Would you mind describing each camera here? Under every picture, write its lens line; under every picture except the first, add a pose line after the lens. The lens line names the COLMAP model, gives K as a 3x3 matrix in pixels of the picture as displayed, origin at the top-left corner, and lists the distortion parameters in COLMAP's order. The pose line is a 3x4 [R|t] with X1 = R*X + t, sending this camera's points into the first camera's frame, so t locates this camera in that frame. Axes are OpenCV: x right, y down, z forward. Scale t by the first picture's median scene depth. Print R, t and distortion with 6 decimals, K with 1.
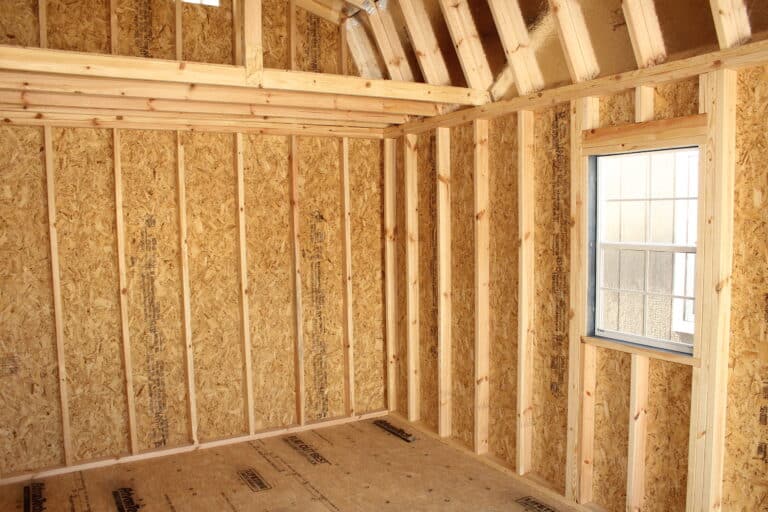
lens RADIAL K [[633.6, 0, 400.9], [0, 633.6, 272.8], [0, 0, 1]] dist [-0.140127, 0.104436]
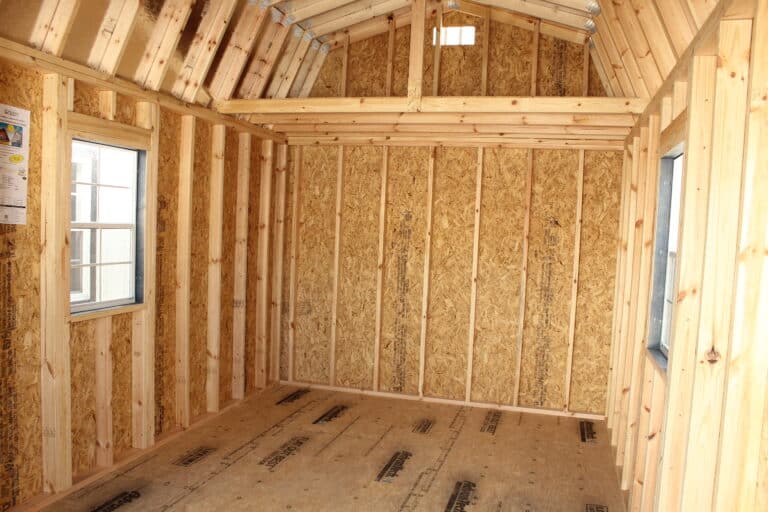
lens RADIAL K [[633.6, 0, 403.1], [0, 633.6, 270.6], [0, 0, 1]] dist [-0.140127, 0.104436]
pose [[0.717043, 0.096142, -0.690367, 0.496093], [-0.118942, 0.992792, 0.014721, 0.011200], [0.686806, 0.071558, 0.723309, 0.039348]]
